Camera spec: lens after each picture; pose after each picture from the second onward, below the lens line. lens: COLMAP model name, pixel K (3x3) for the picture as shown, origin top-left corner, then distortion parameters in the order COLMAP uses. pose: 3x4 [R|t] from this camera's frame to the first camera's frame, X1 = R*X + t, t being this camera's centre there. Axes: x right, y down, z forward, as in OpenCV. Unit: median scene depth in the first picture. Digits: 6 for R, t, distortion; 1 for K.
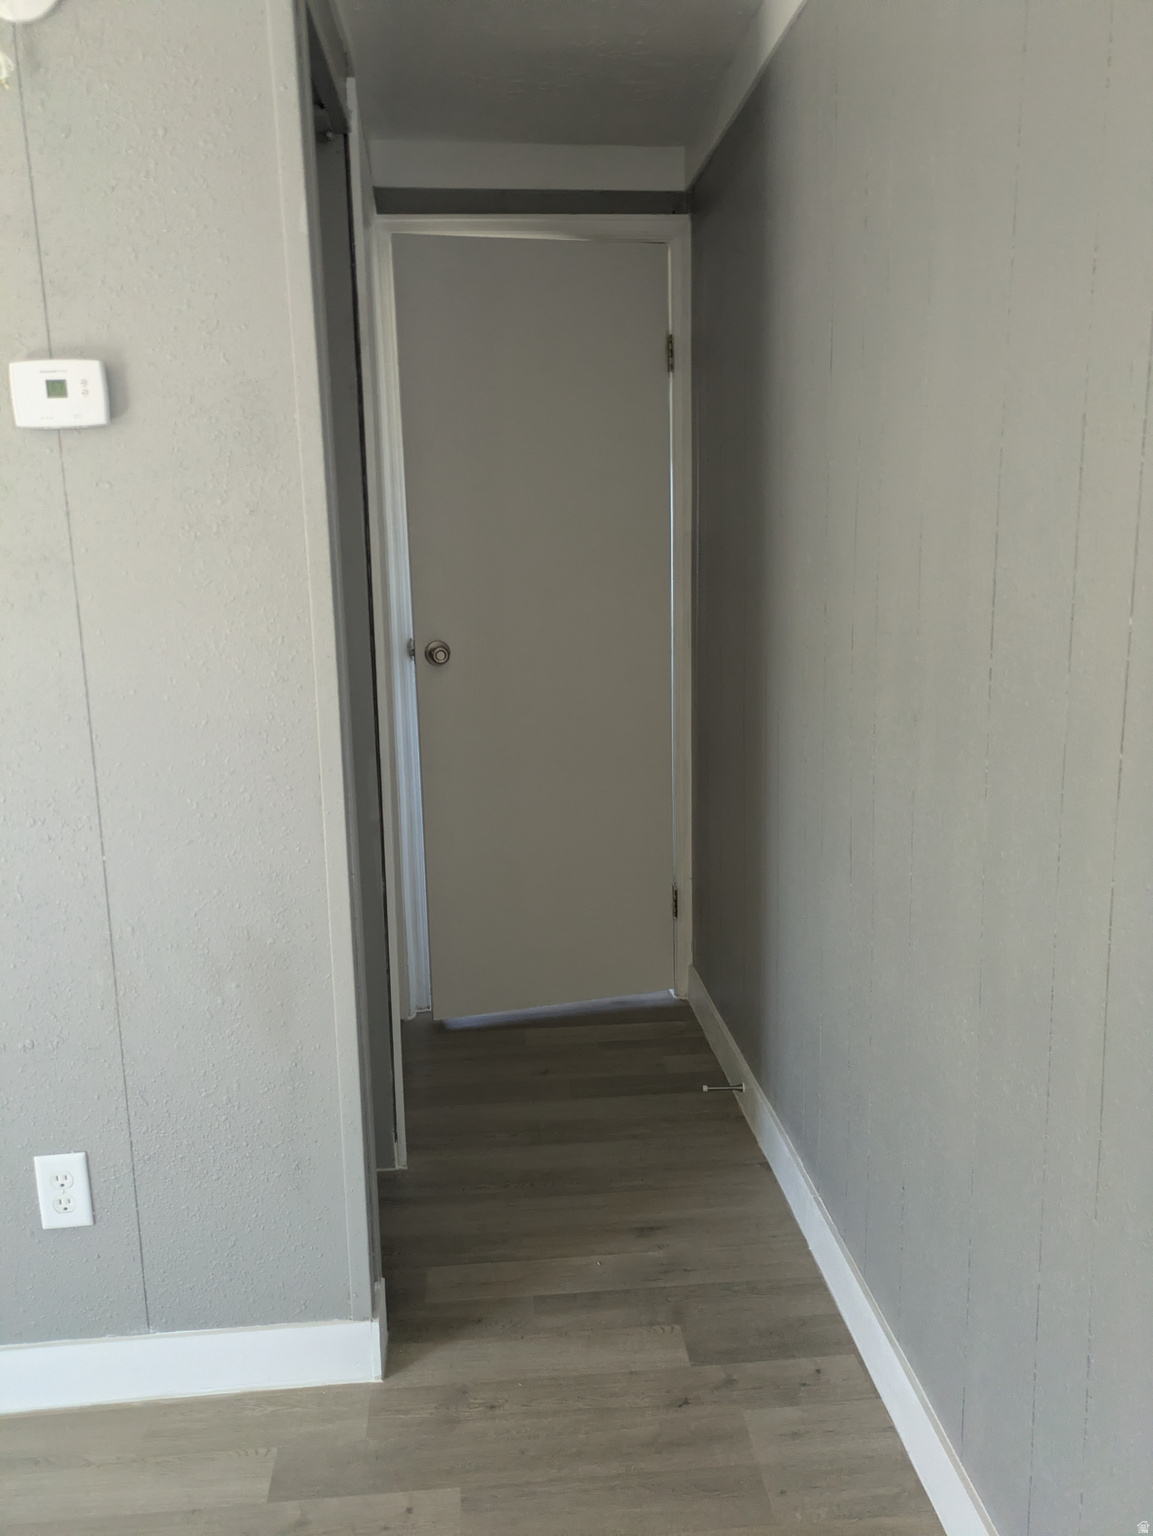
lens RADIAL K [[1111.3, 0, 571.7], [0, 1111.3, 773.5], [0, 0, 1]] dist [0.045063, -0.019886]
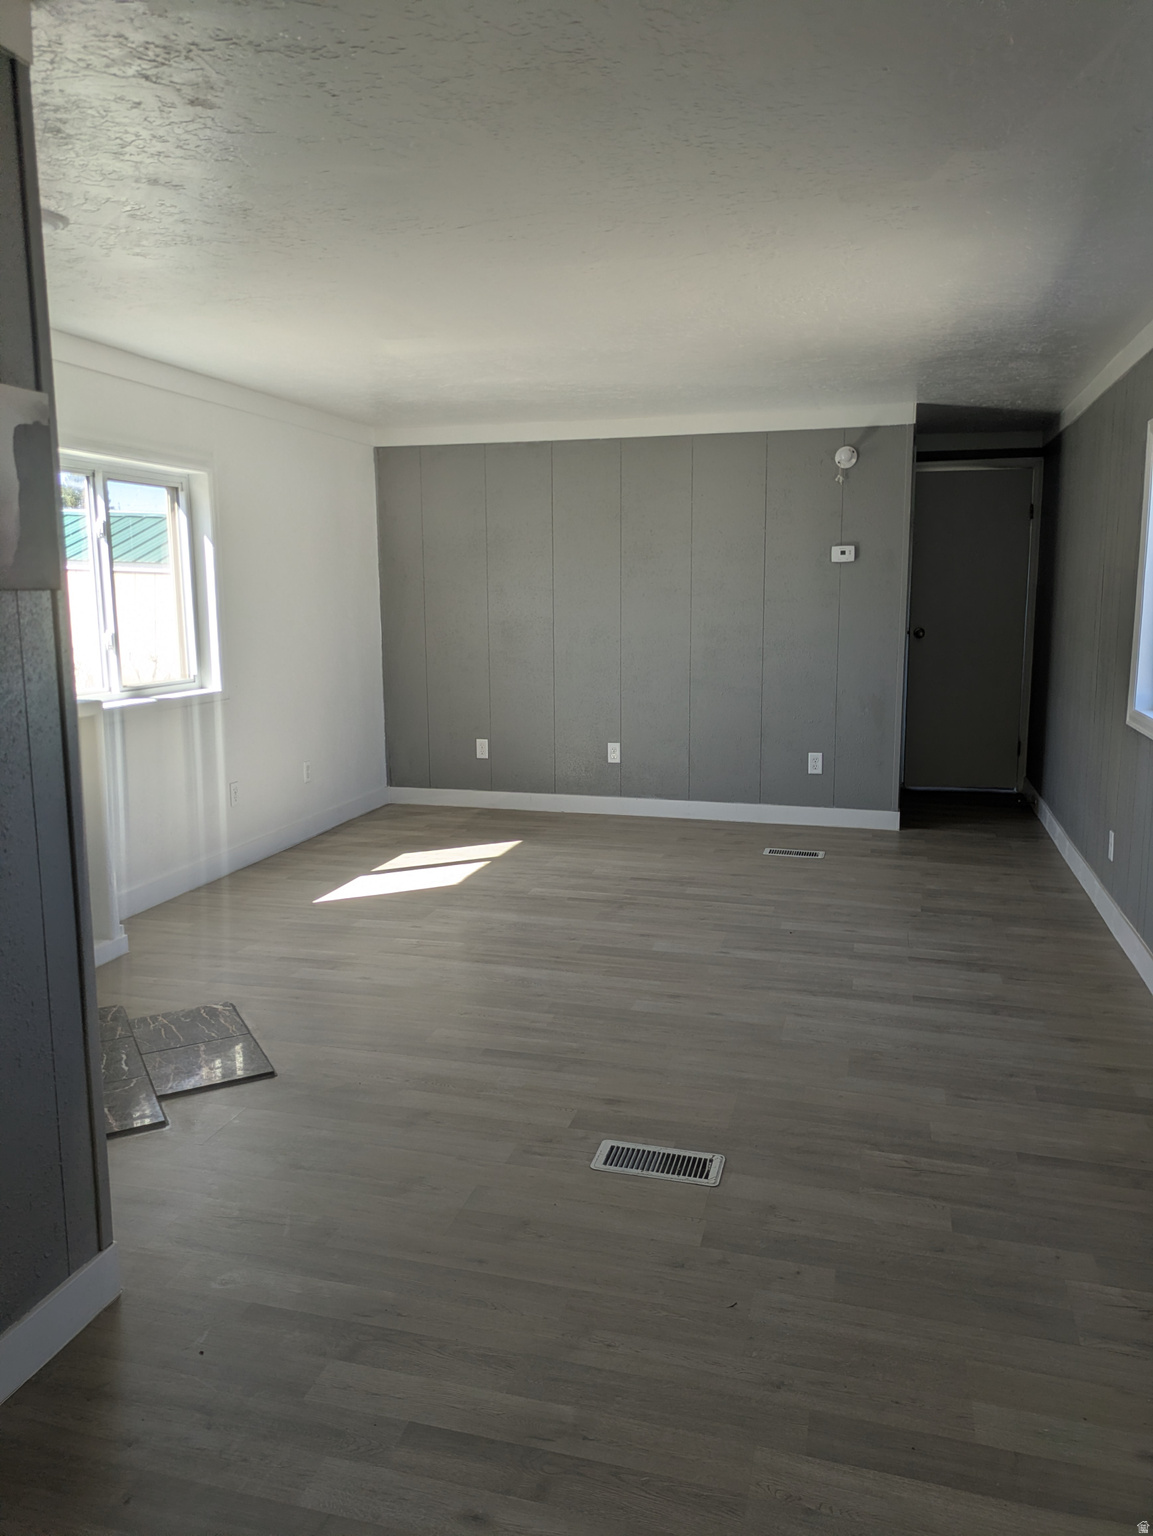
lens RADIAL K [[1111.3, 0, 565.4], [0, 1111.3, 757.9], [0, 0, 1]] dist [0.045063, -0.019886]
pose [[0.929475, 0.063260, -0.363421, 0.109005], [-0.082398, 0.995898, -0.037384, 0.532324], [0.359565, 0.064692, 0.930875, -2.581761]]
